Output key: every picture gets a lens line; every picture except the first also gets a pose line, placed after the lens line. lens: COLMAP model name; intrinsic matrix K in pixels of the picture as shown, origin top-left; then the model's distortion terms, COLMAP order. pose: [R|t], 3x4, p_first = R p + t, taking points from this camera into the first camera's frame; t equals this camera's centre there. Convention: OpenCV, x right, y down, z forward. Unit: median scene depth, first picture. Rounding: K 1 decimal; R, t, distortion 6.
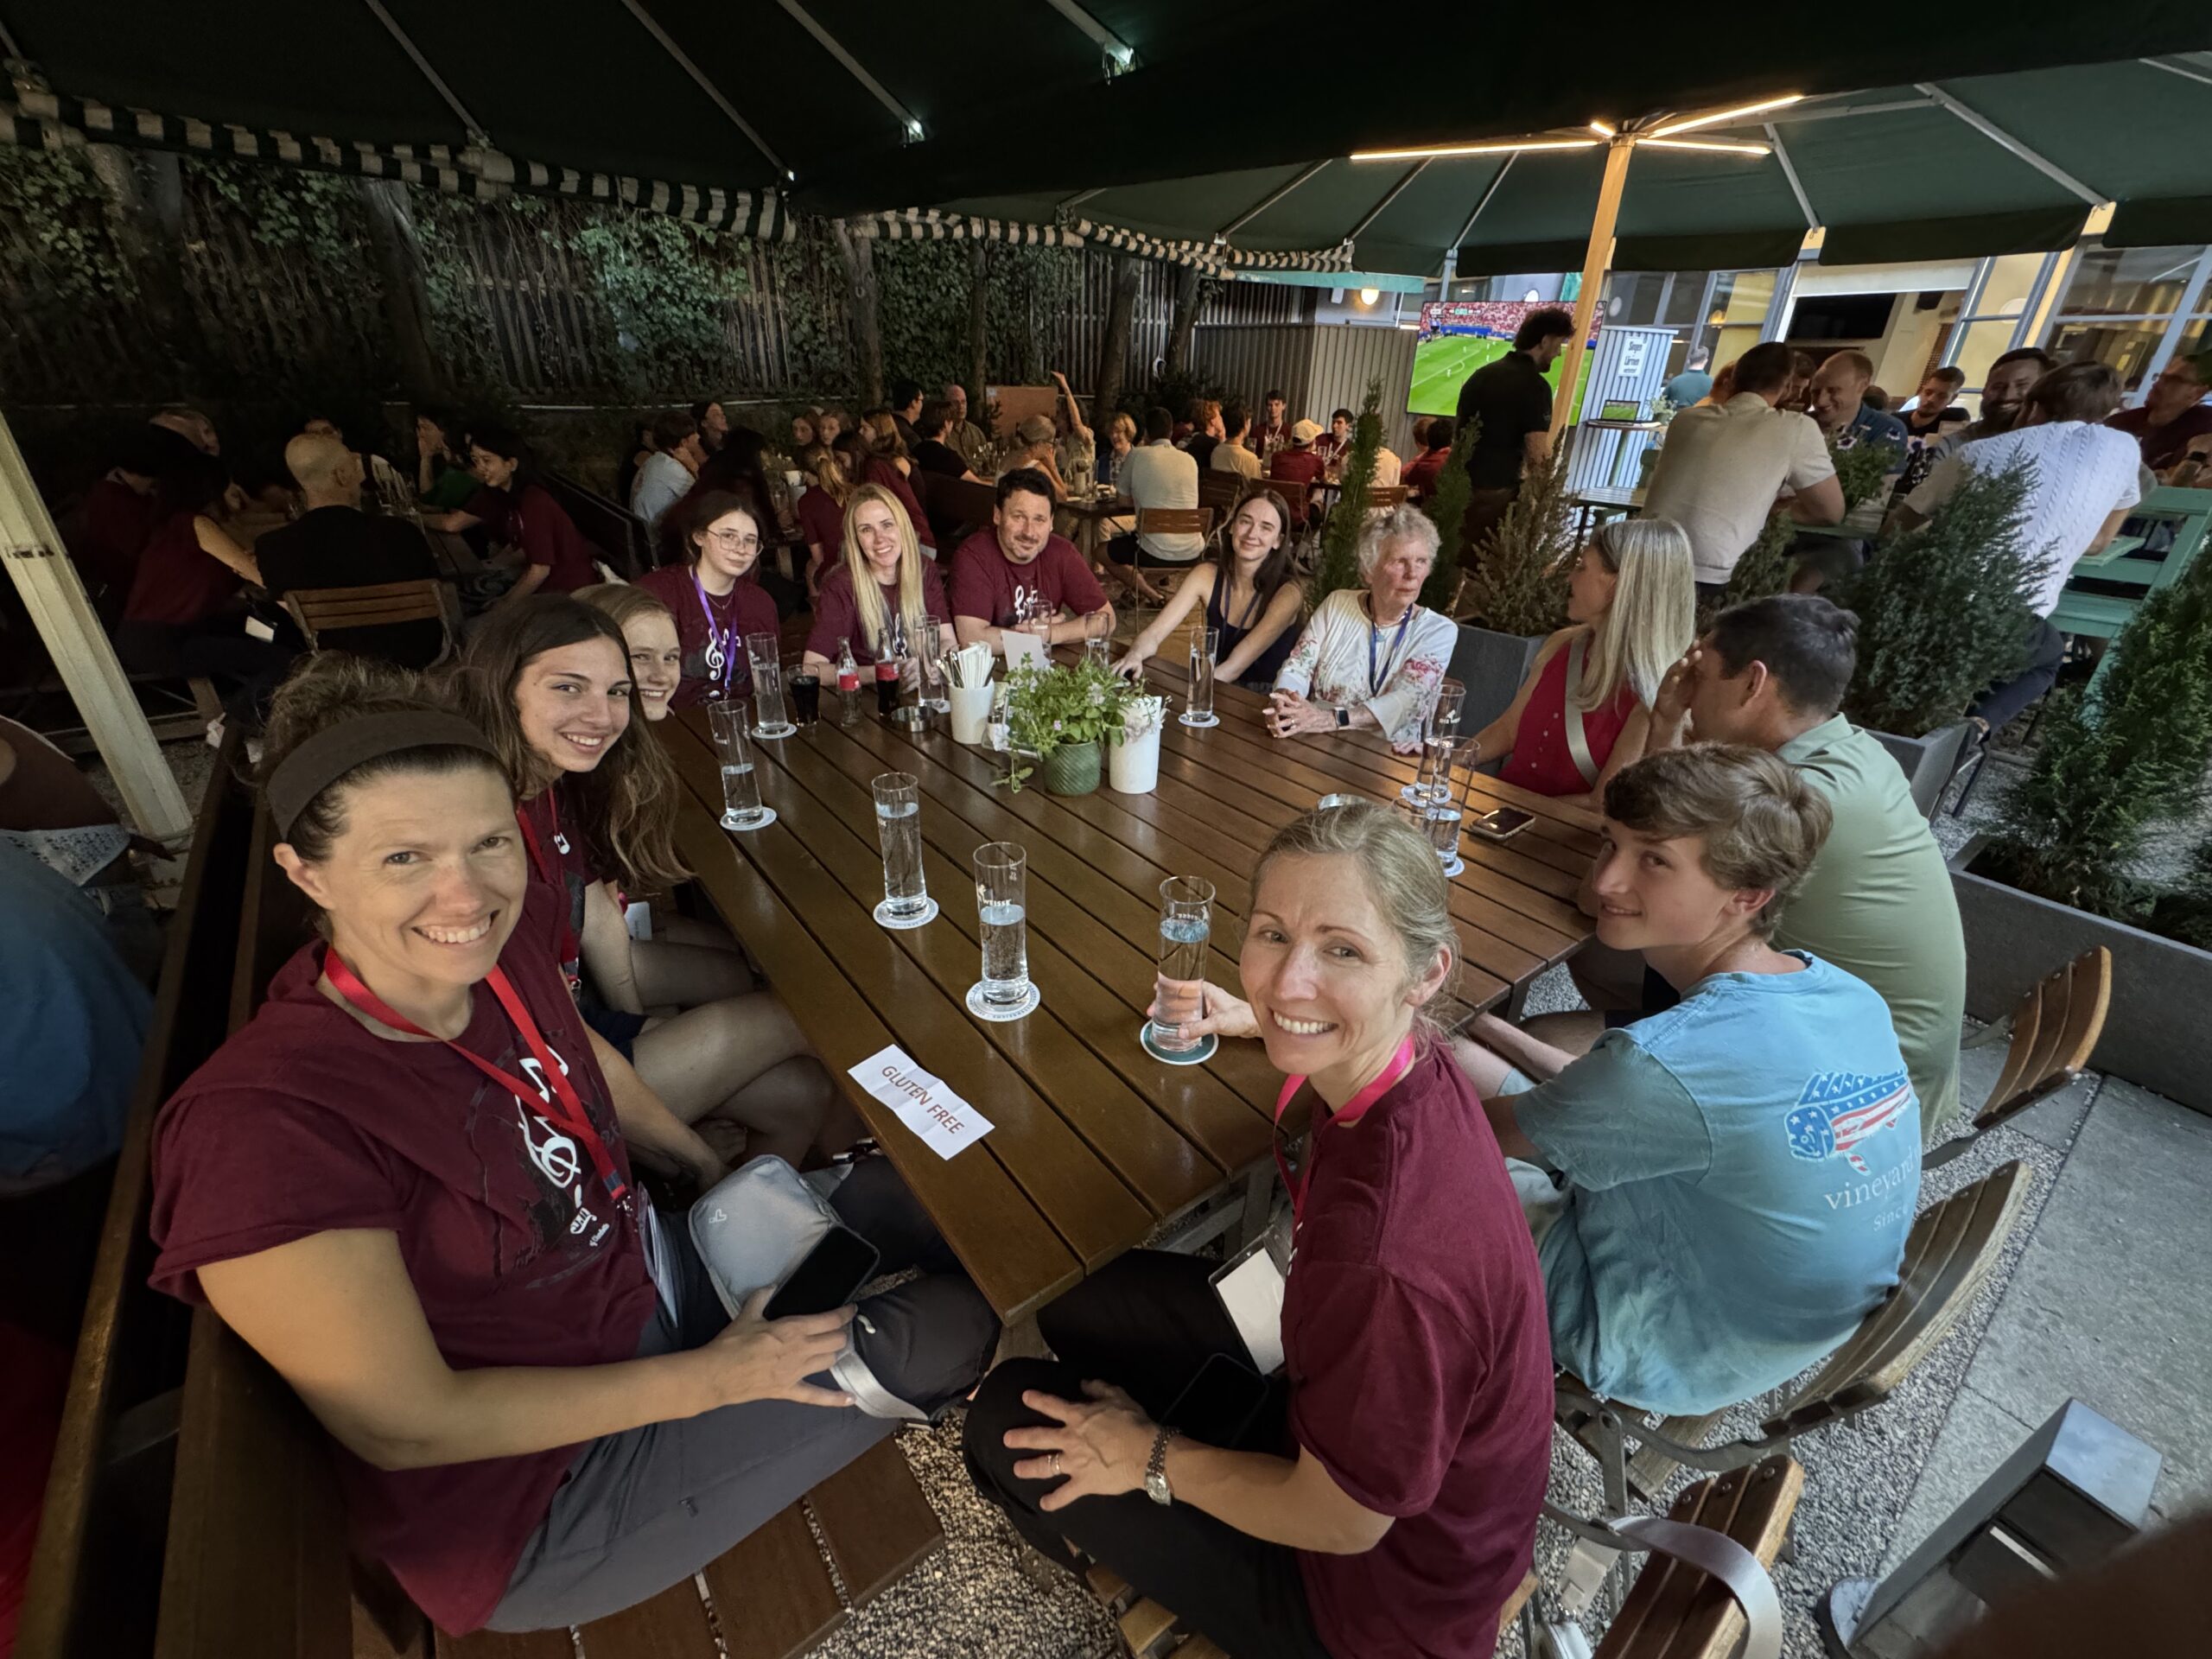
lens RADIAL K [[905.2, 0, 1106.2], [0, 905.2, 831.7], [0, 0, 1]] dist [-0.004049, 0.000358]
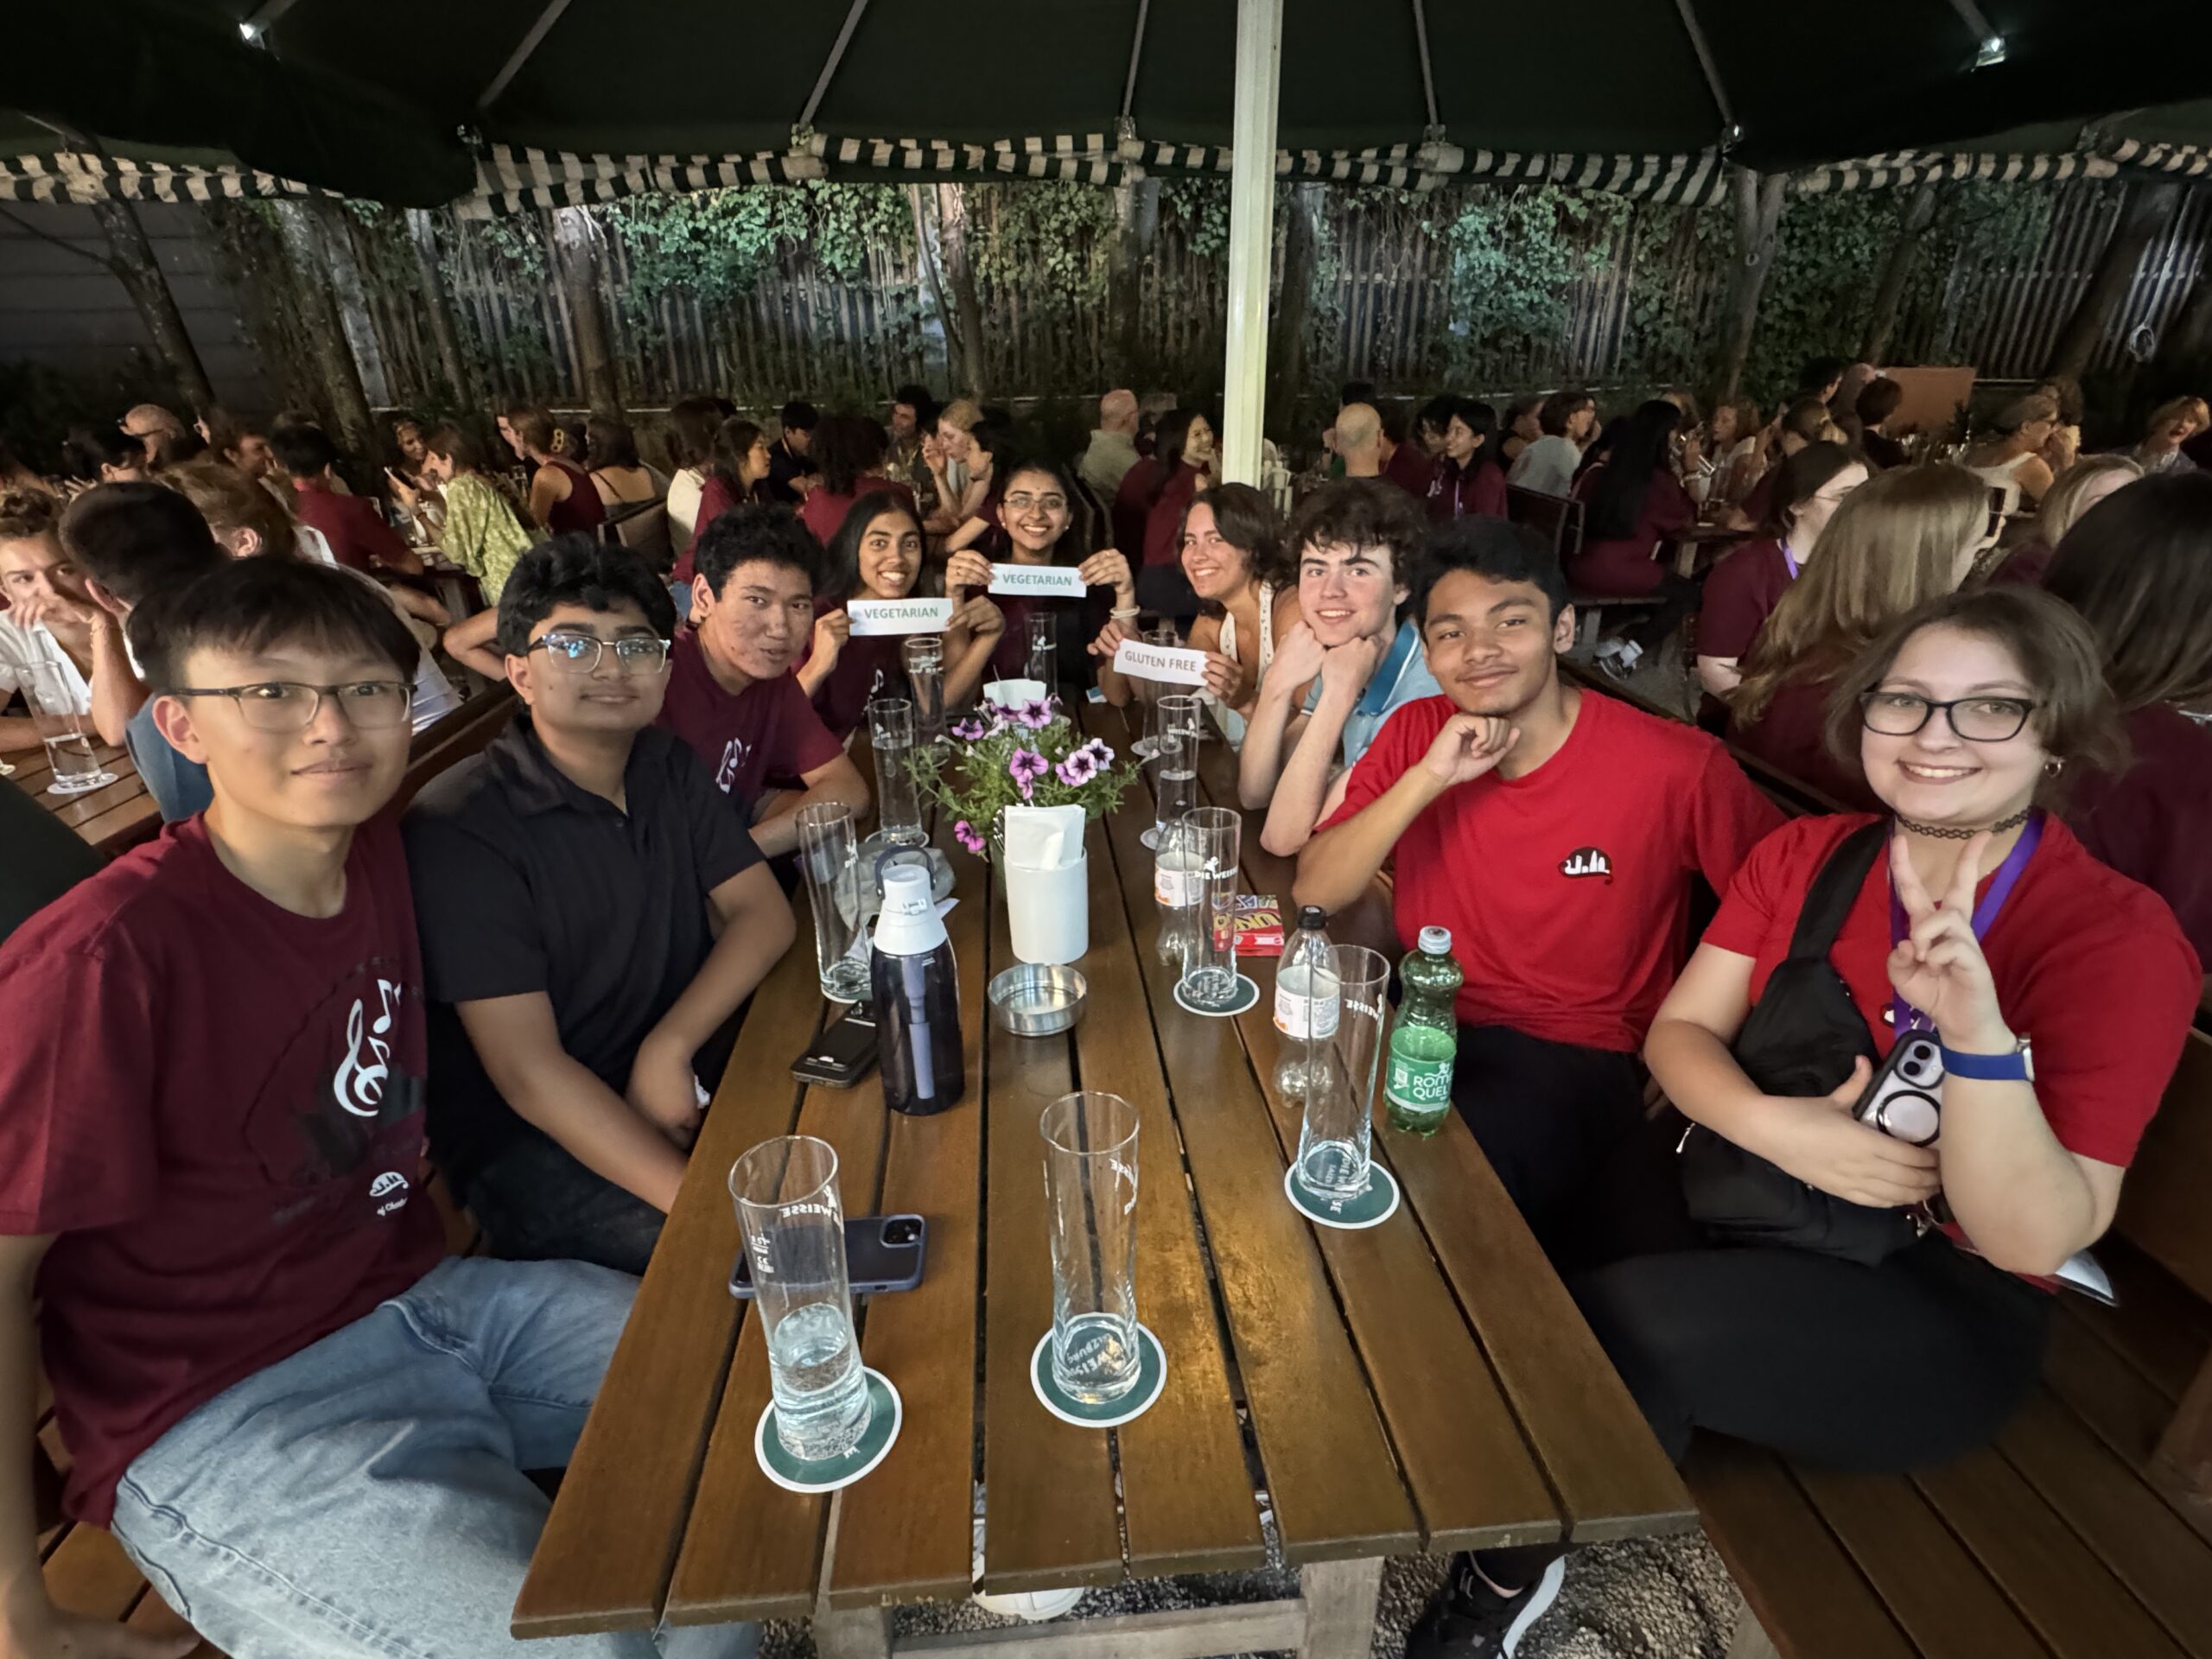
lens RADIAL K [[1084.2, 0, 1117.7], [0, 1084.2, 825.6], [0, 0, 1]] dist [-0.002593, -0.000729]
pose [[0.842168, 0.185351, -0.506358, -0.200732], [-0.221812, 0.975015, -0.012014, 0.064563], [0.491480, 0.122434, 0.862239, -0.101209]]
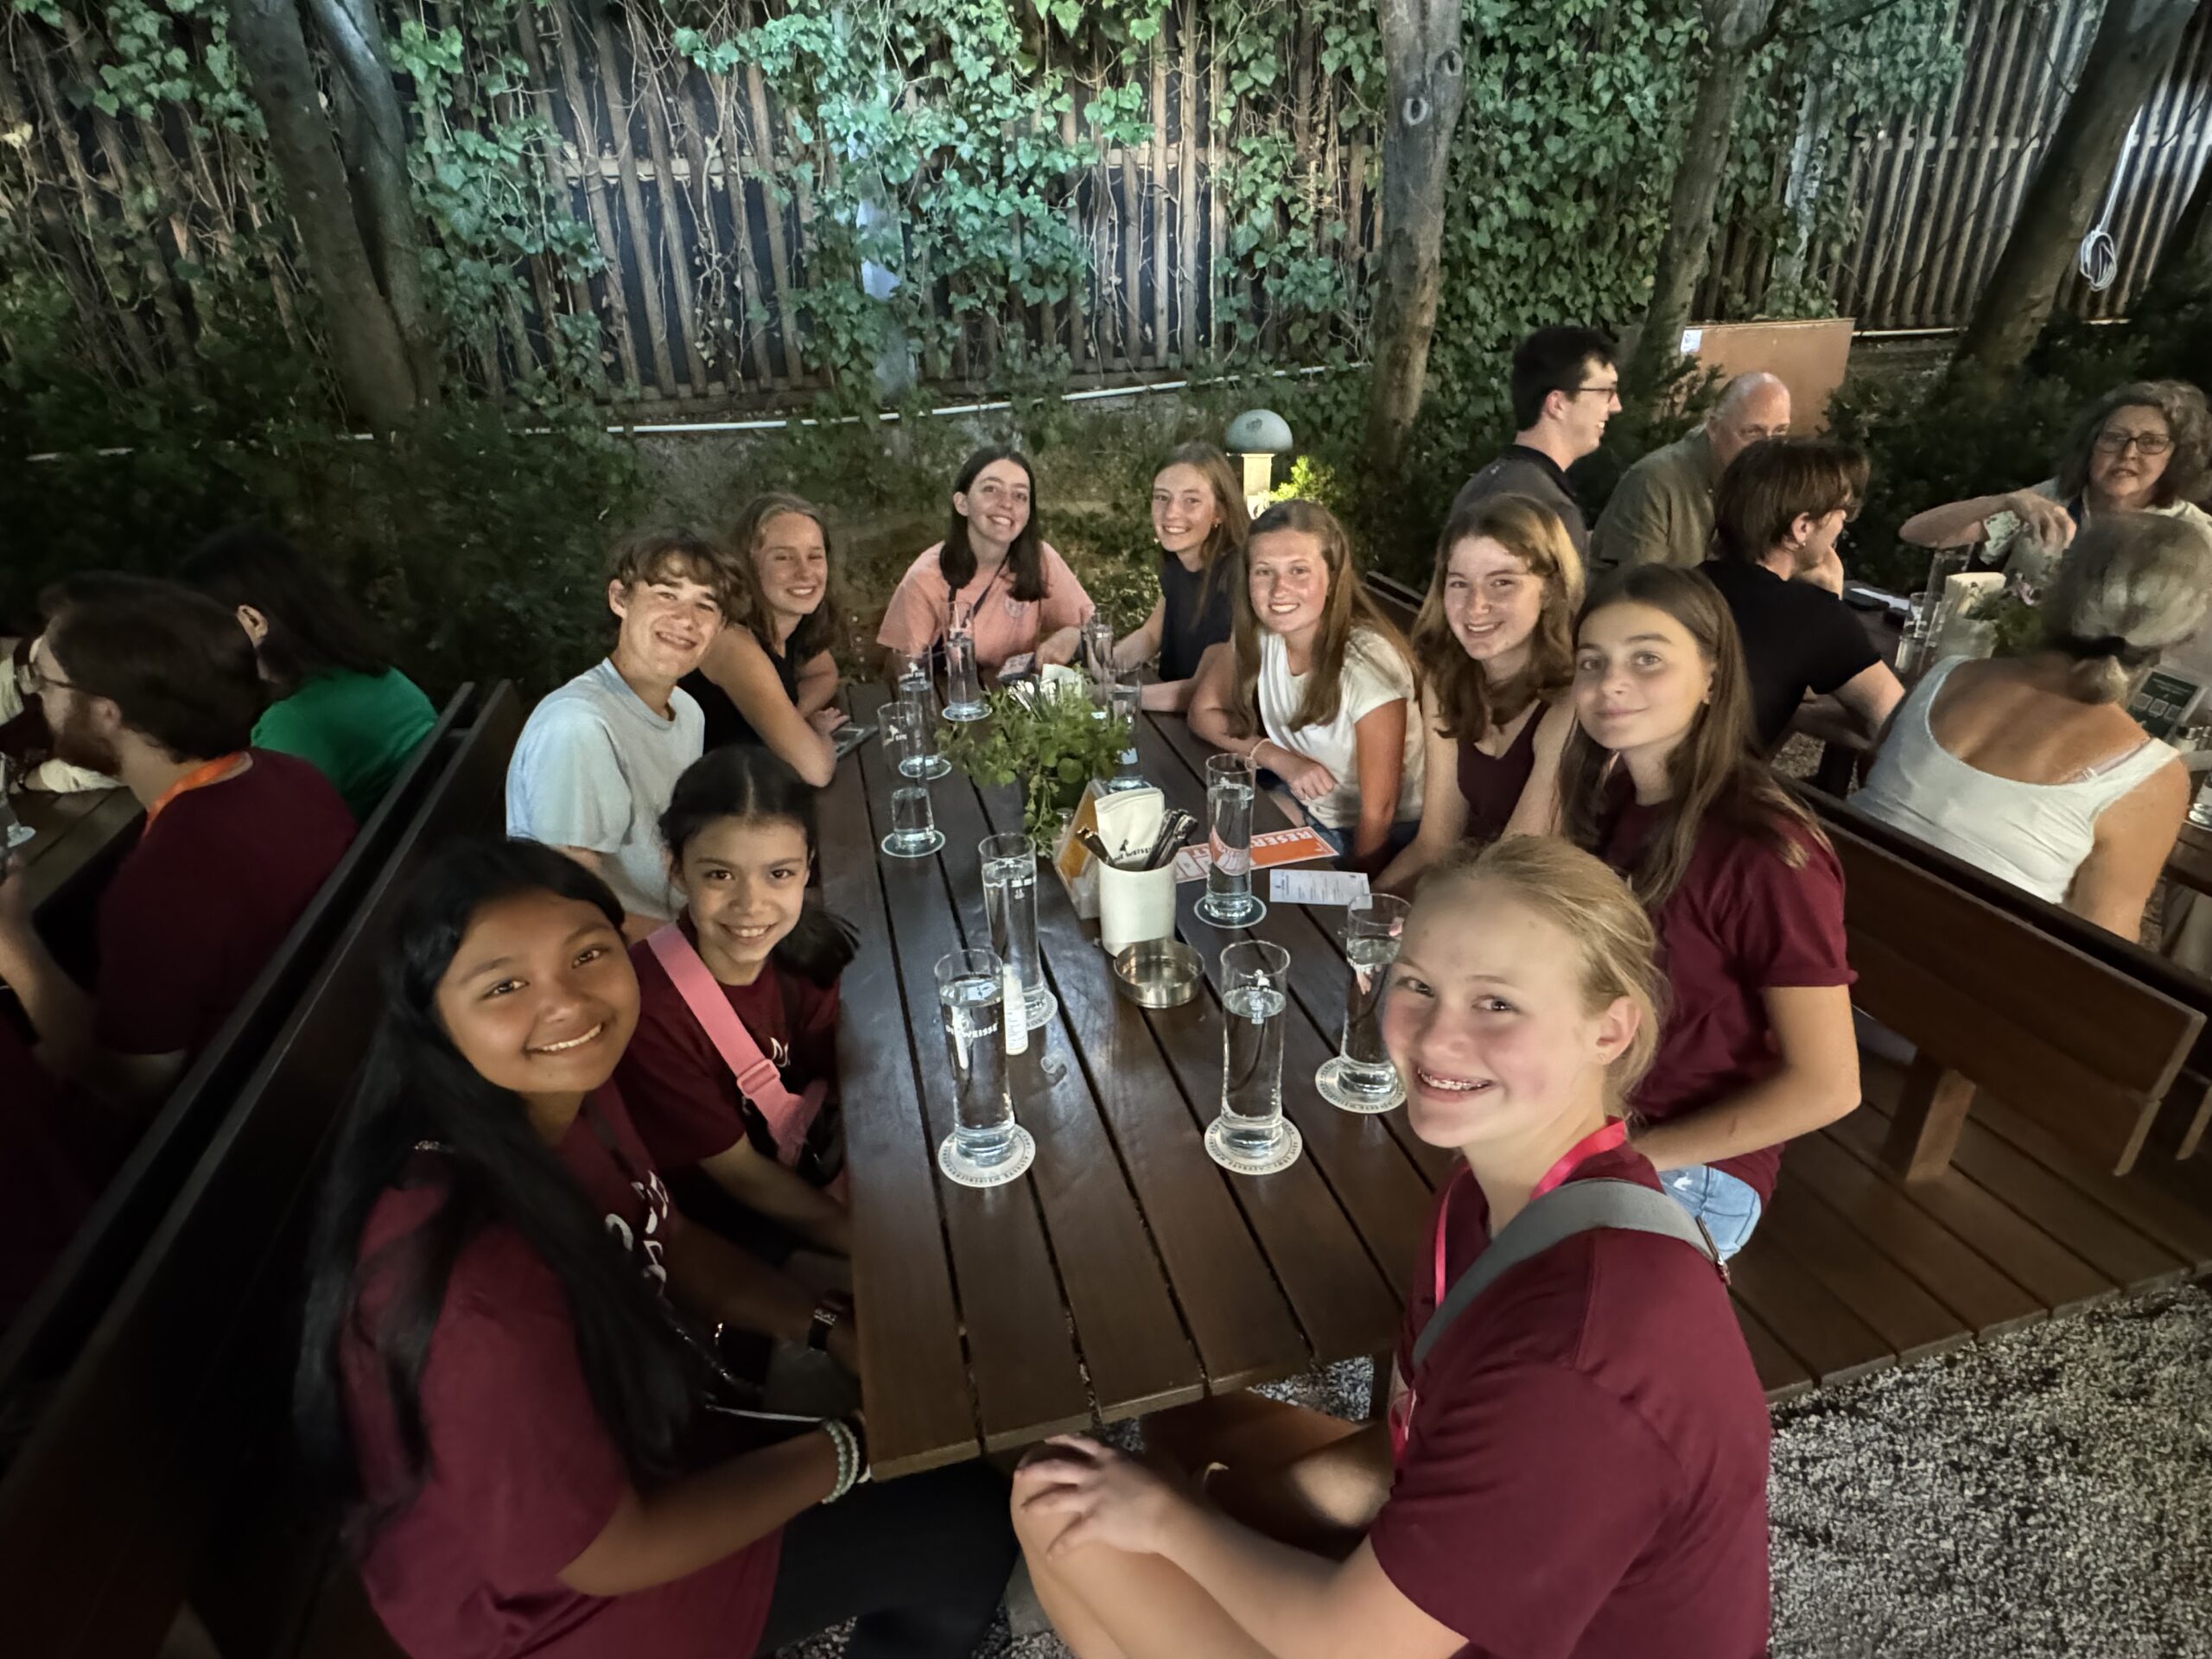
lens RADIAL K [[1182.7, 0, 1105.9], [0, 1182.7, 831.1], [0, 0, 1]] dist [-0.000391, -0.001692]
pose [[0.918225, 0.118297, -0.377981, -0.208509], [-0.129767, 0.991532, -0.004921, -0.343840], [0.374198, 0.053569, 0.925800, 0.628369]]
